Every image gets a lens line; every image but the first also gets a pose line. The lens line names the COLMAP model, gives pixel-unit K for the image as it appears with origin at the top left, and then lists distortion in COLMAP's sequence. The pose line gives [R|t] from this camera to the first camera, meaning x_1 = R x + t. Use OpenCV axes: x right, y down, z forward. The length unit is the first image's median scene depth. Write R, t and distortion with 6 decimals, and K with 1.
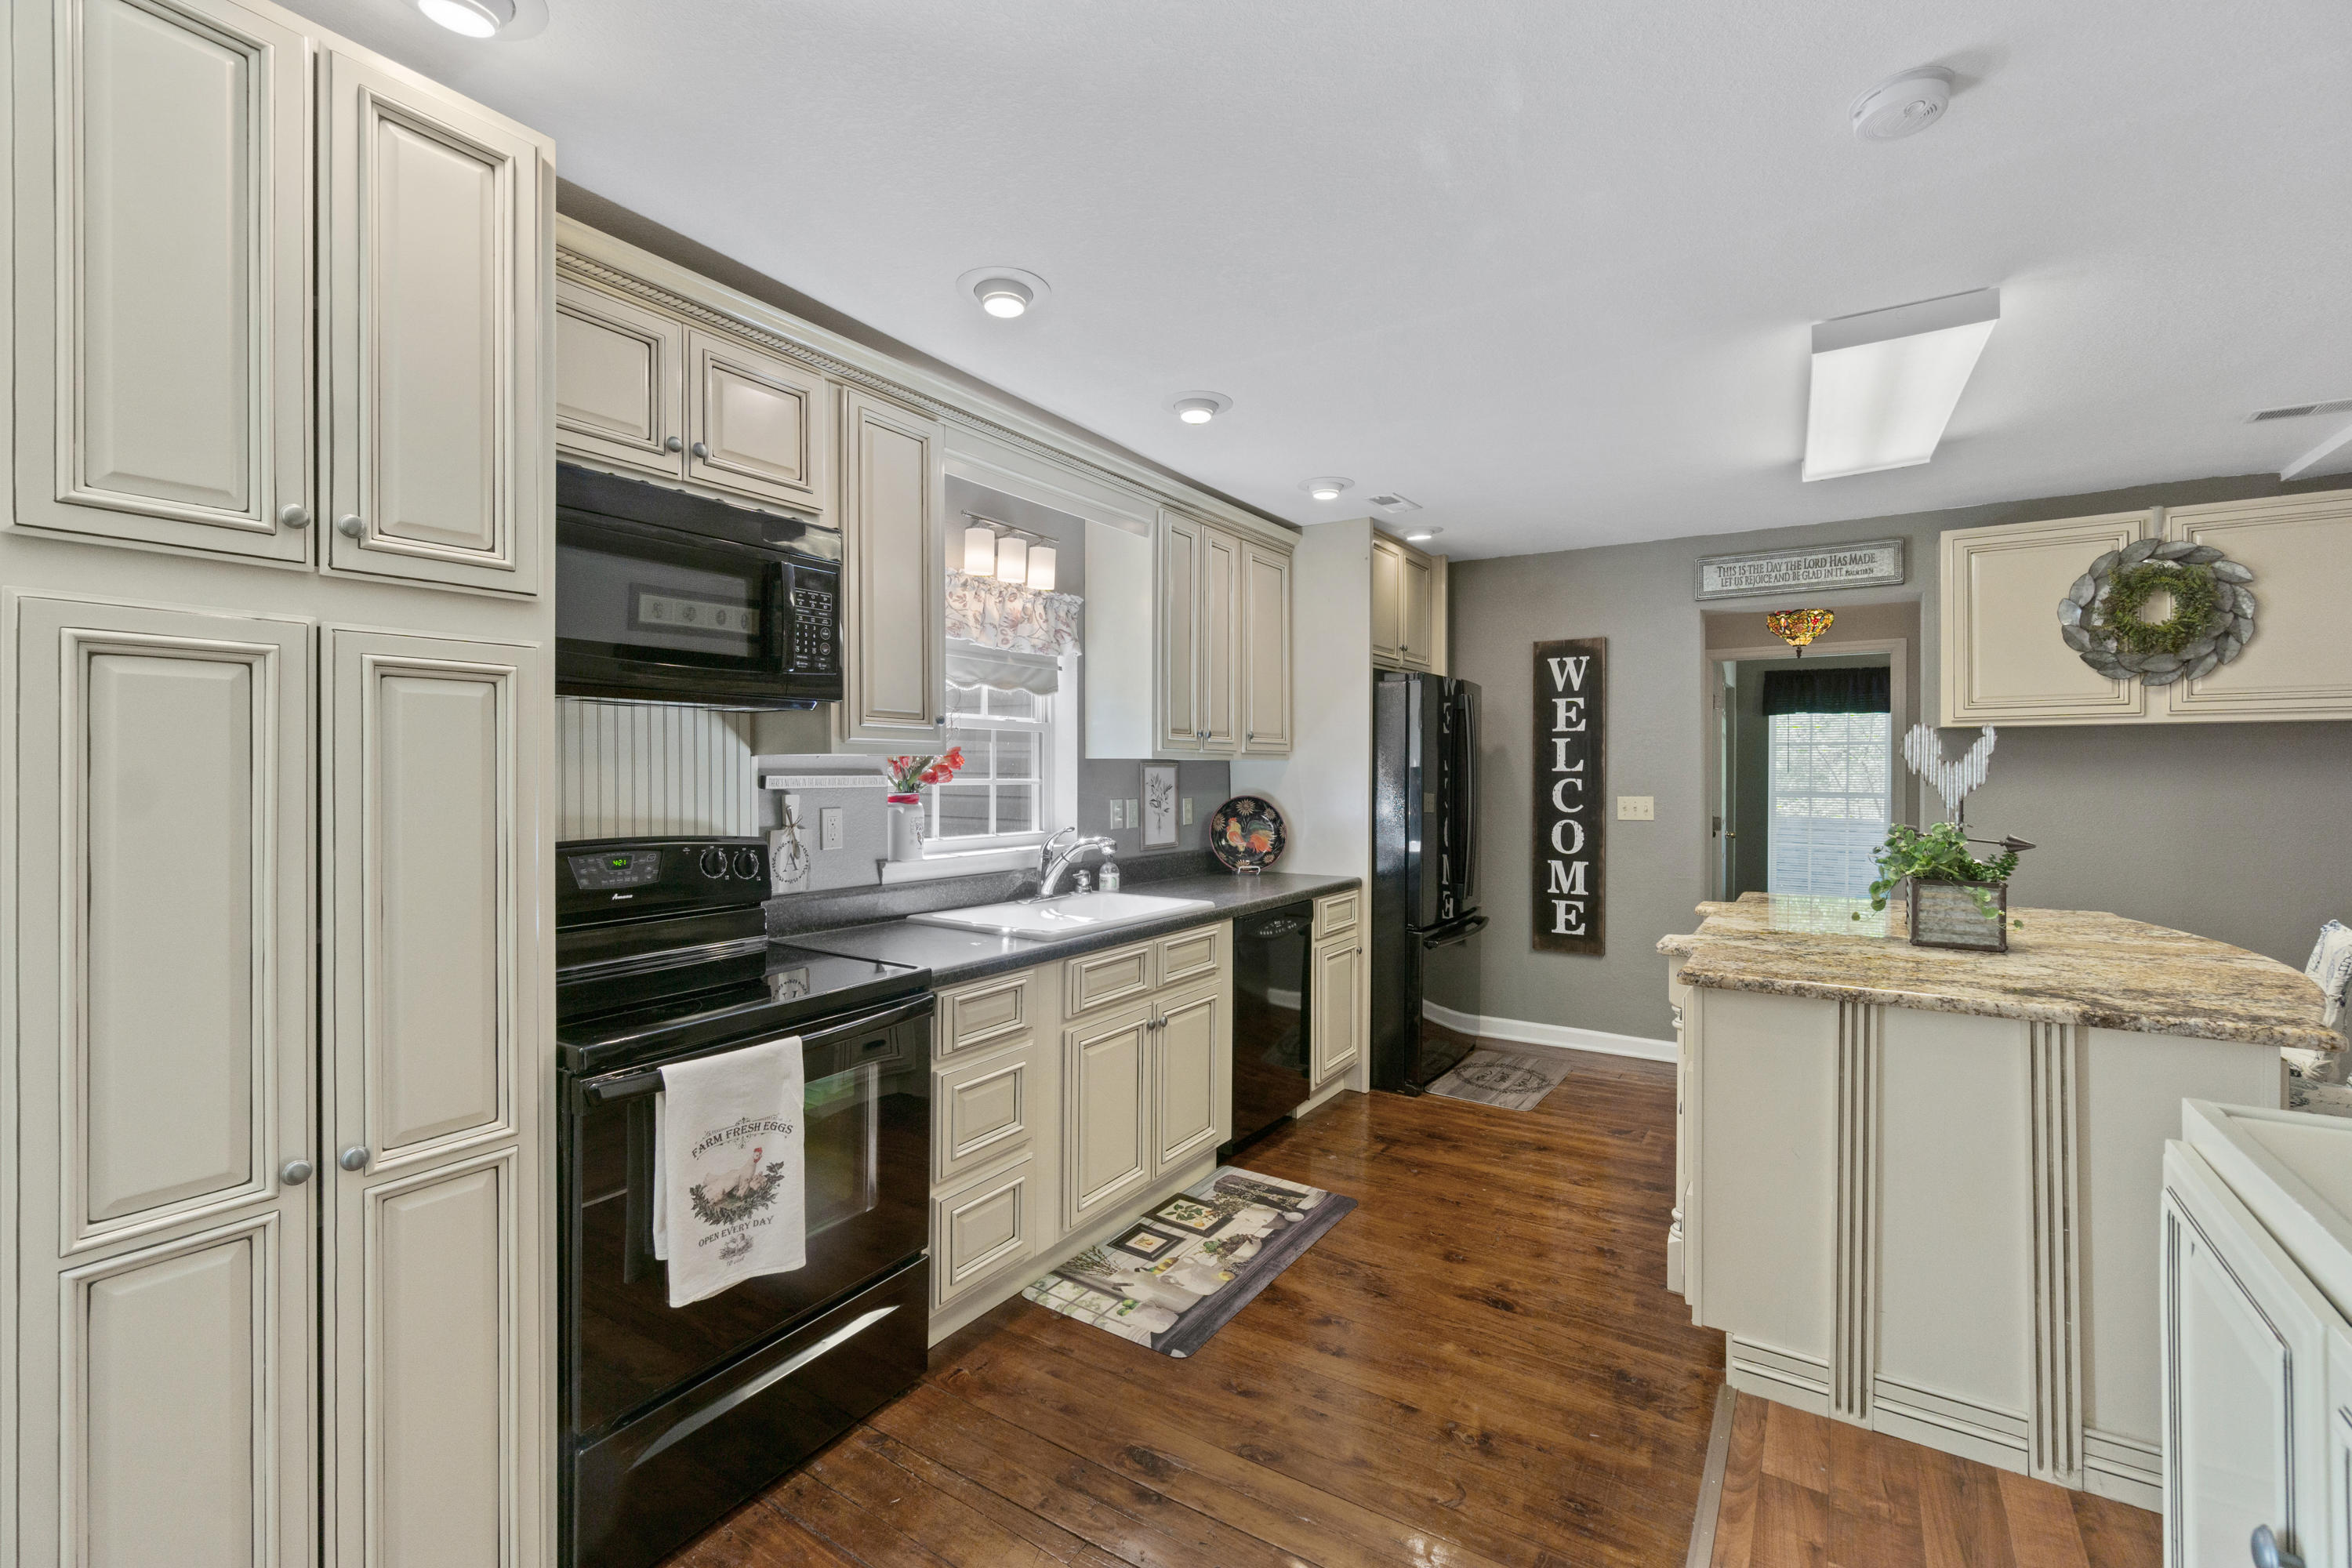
lens RADIAL K [[1027.7, 0, 1165.5], [0, 1027.7, 771.7], [0, 0, 1]] dist [-0.001595, -0.000274]
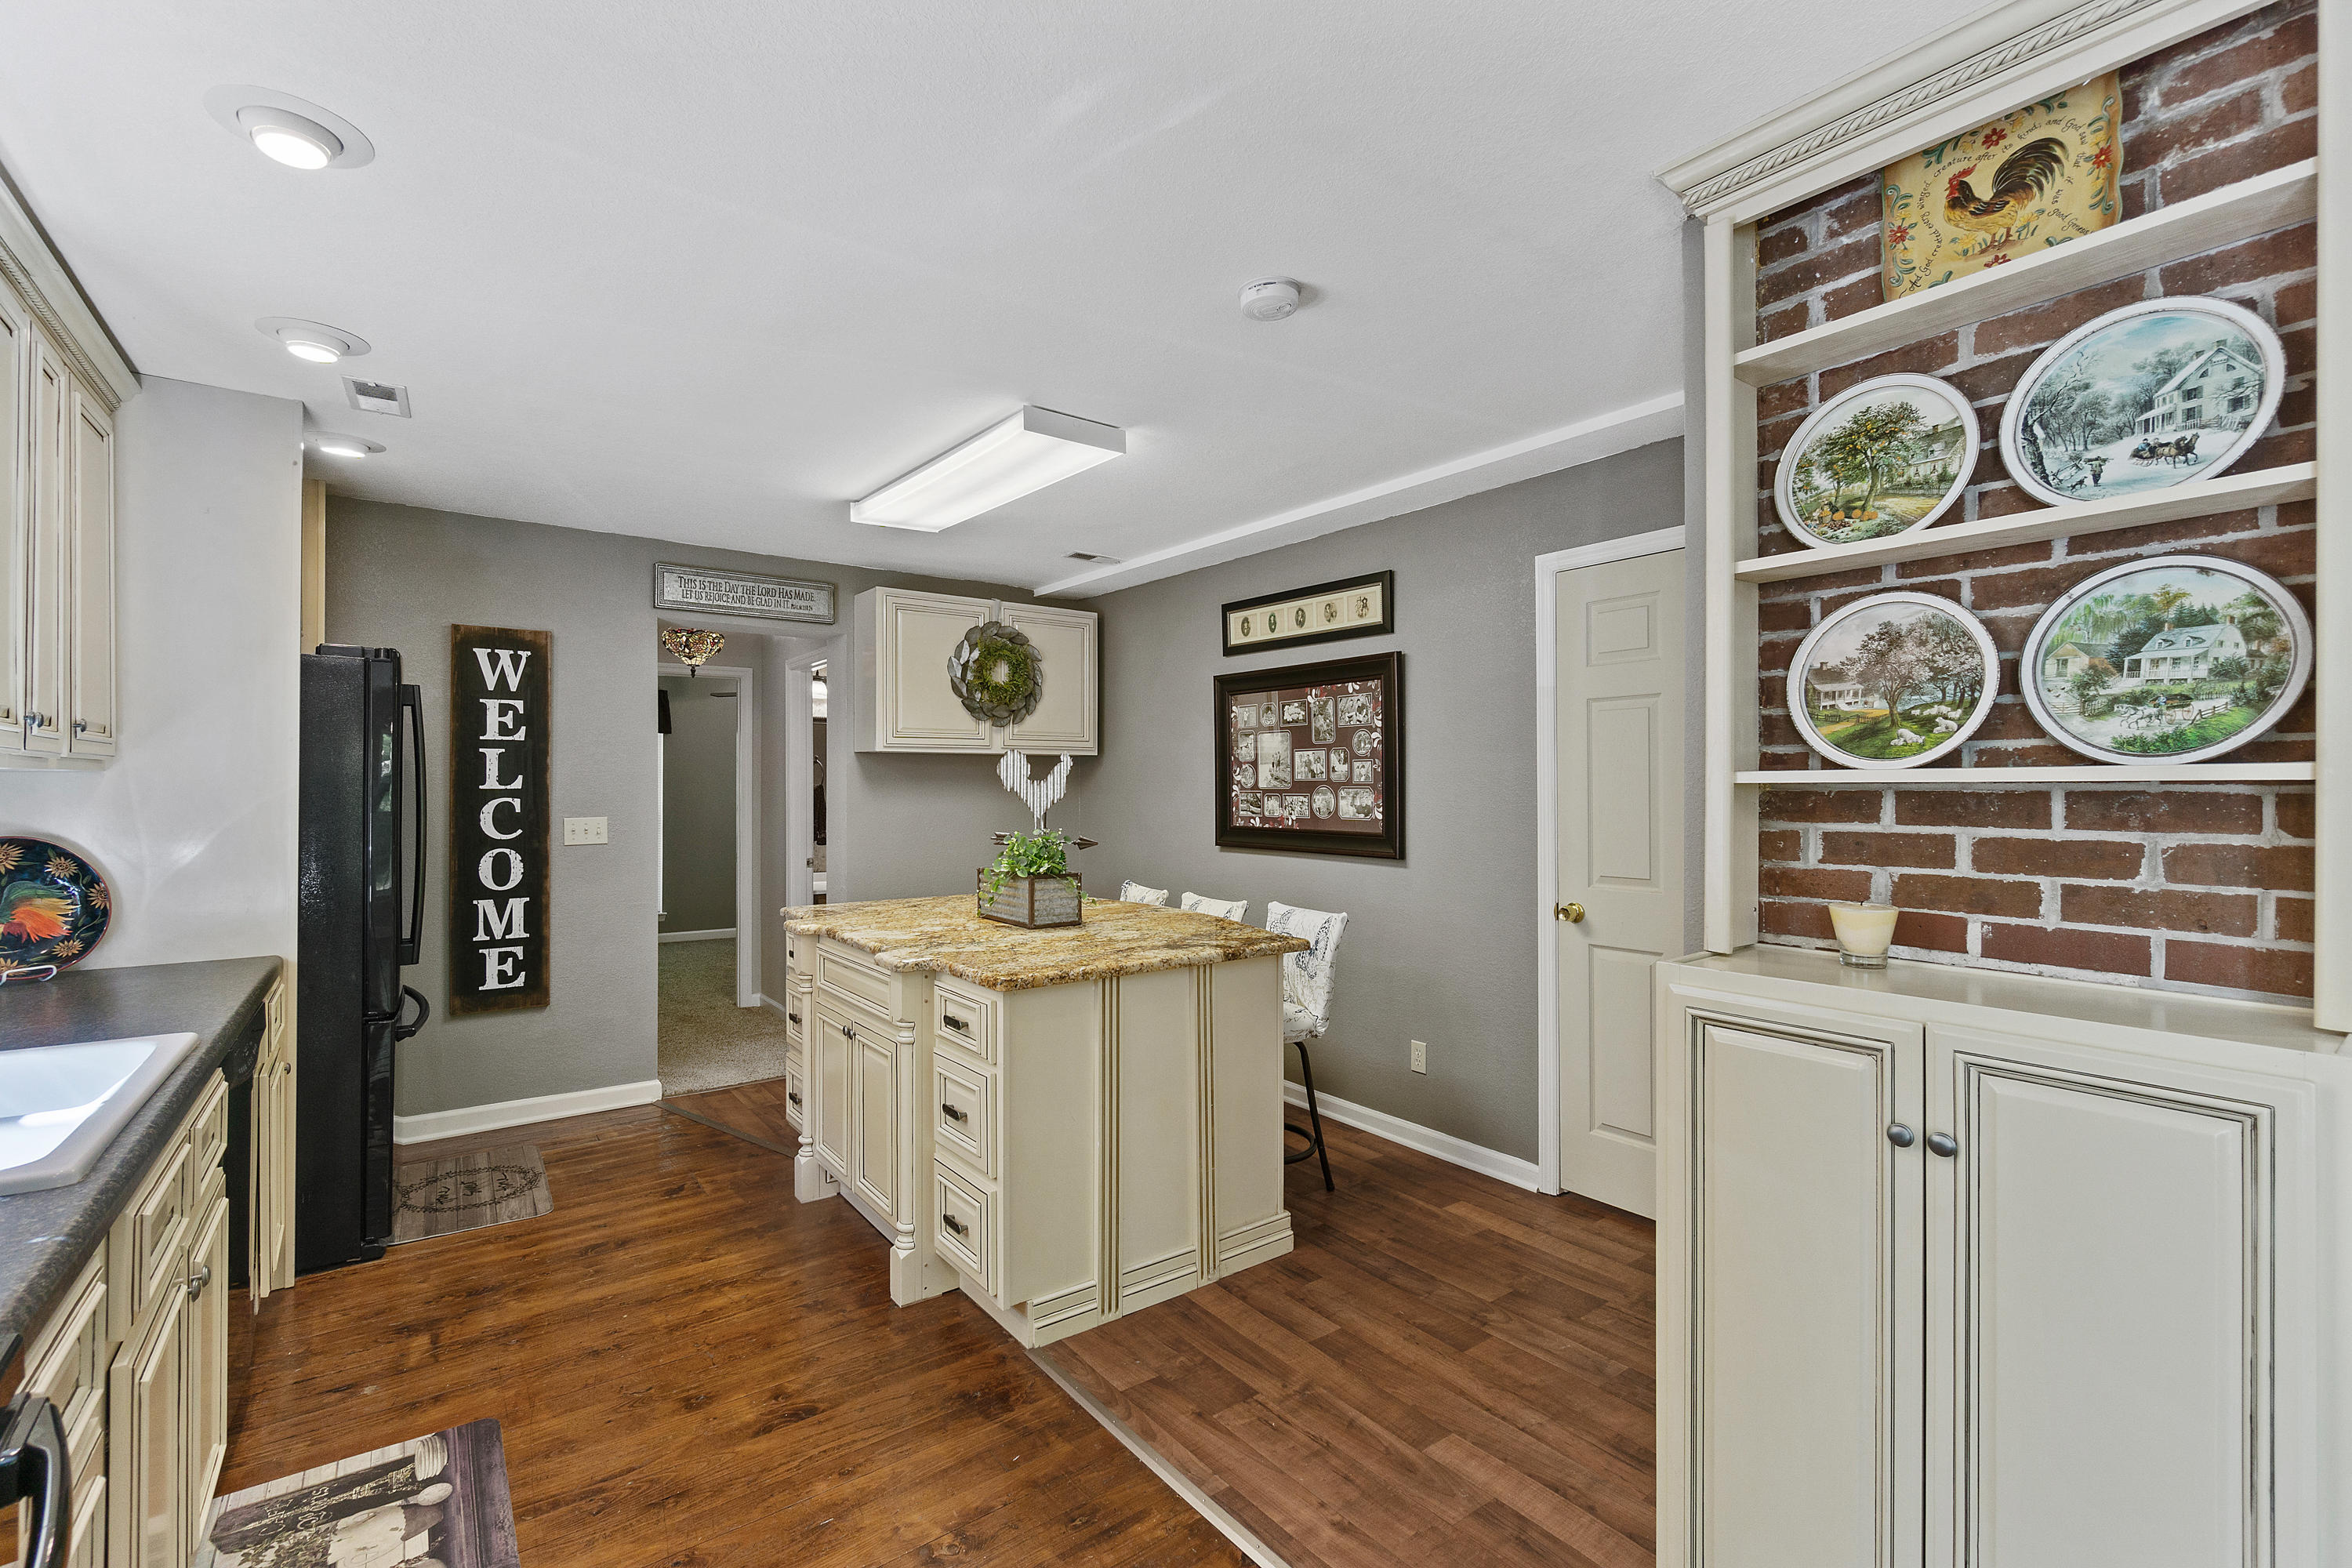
lens RADIAL K [[1027.7, 0, 1173.6], [0, 1027.7, 786.3], [0, 0, 1]] dist [-0.001595, -0.000274]
pose [[0.329974, -0.000534, 0.943990, -0.227350], [0.001883, 0.999998, -0.000092, -0.001705], [-0.943988, 0.001808, 0.329975, 0.254634]]
